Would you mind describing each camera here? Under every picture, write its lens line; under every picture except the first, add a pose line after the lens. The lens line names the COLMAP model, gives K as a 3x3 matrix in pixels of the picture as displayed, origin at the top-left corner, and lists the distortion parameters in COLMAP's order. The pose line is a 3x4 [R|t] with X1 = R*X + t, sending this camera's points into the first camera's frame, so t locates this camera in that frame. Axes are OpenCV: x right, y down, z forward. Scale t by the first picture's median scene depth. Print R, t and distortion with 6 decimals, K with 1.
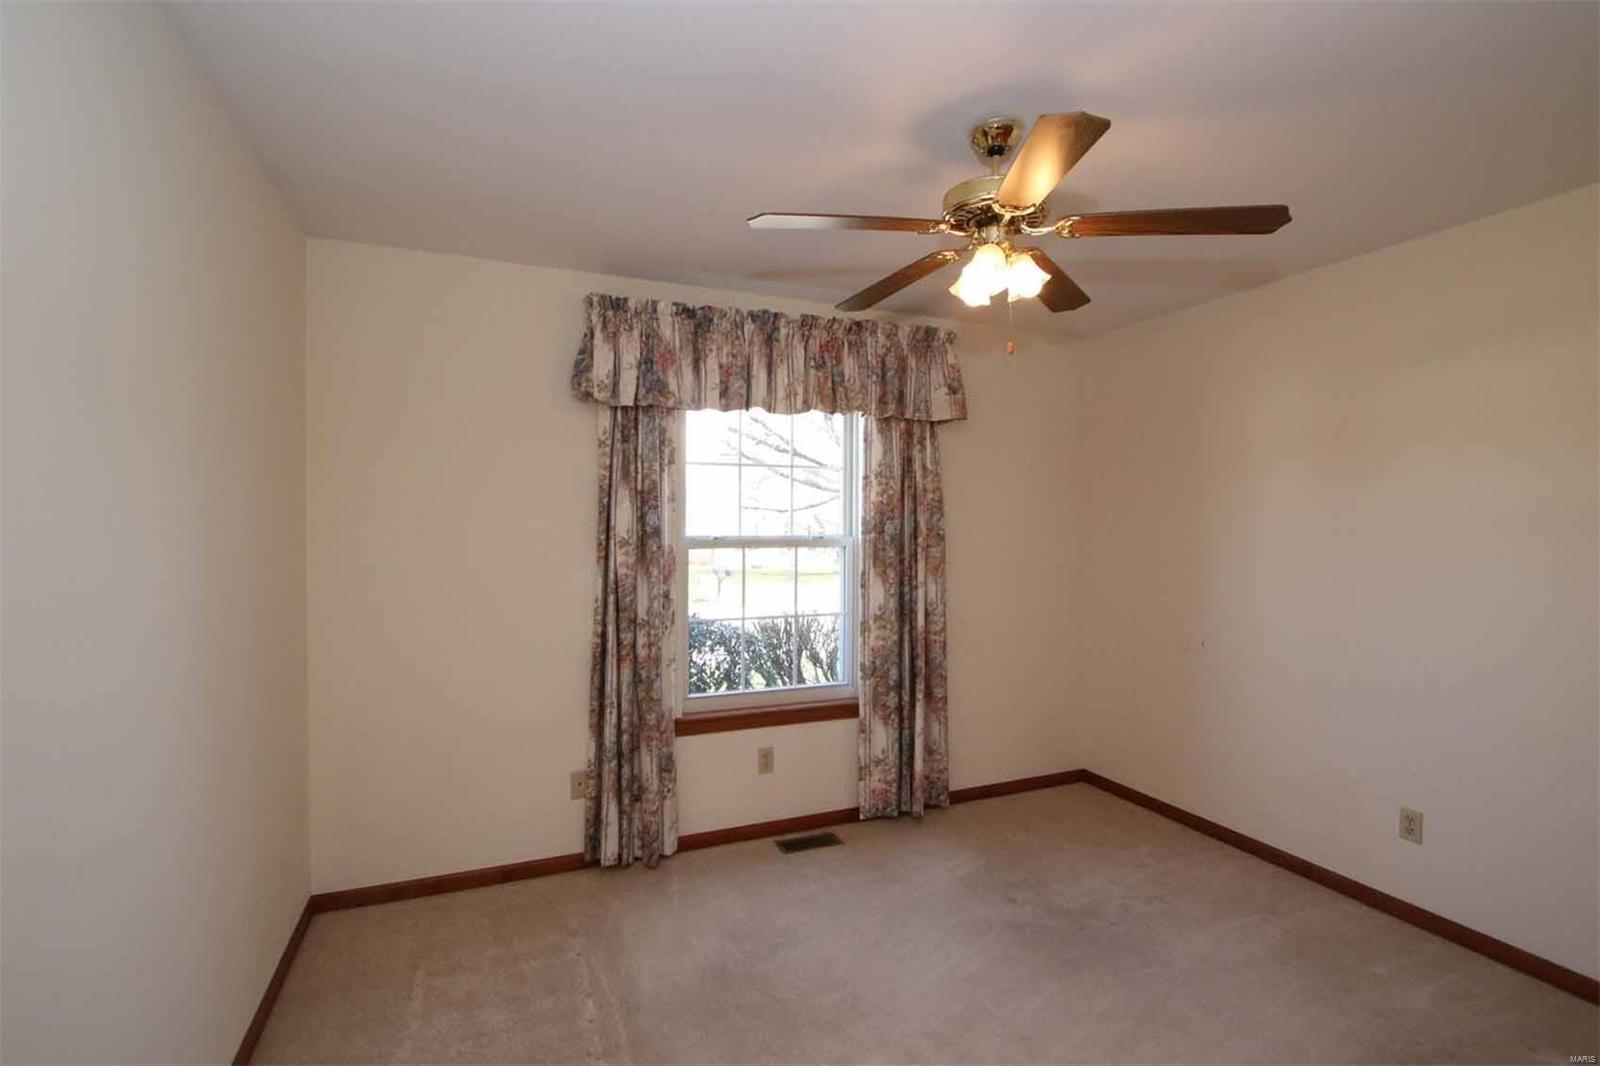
lens RADIAL K [[727.4, 0, 793.8], [0, 727.4, 528.1], [0, 0, 1]] dist [-0.005206, -0.000471]
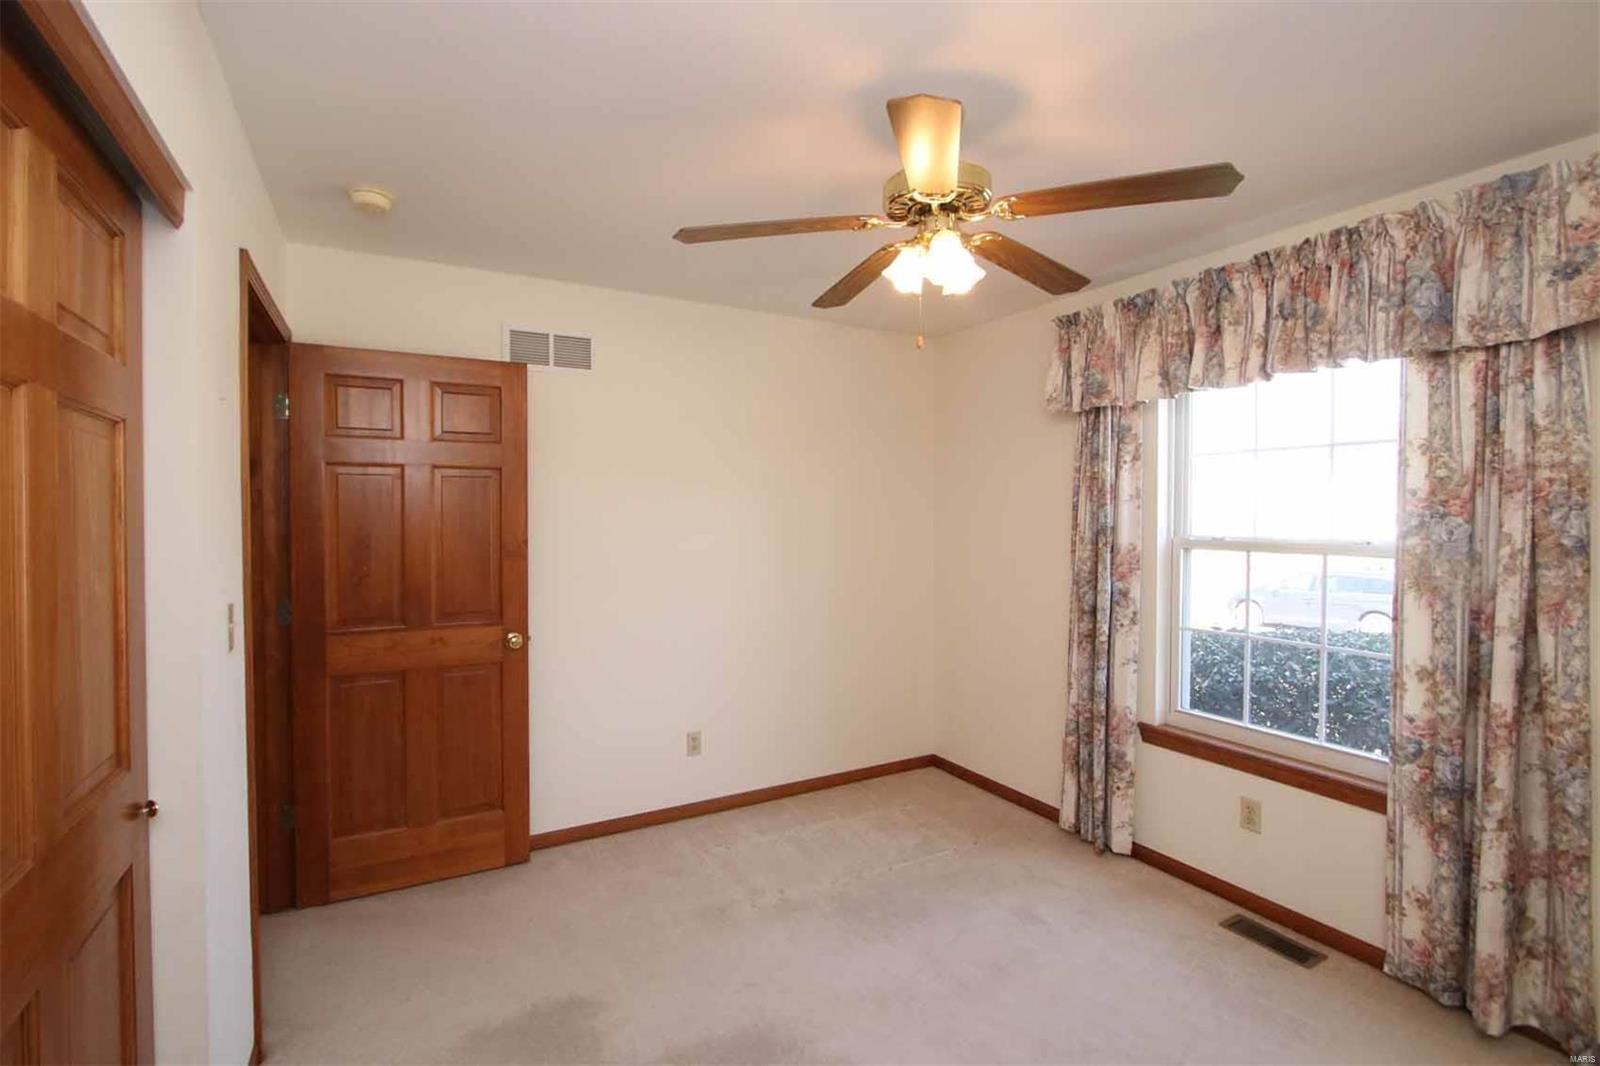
lens RADIAL K [[727.4, 0, 787.9], [0, 727.4, 526.1], [0, 0, 1]] dist [-0.005206, -0.000471]
pose [[0.112986, 0.014361, -0.993493, 0.699397], [-0.014192, 0.999817, 0.012838, -0.004590], [0.993495, 0.012649, 0.113169, 0.393711]]
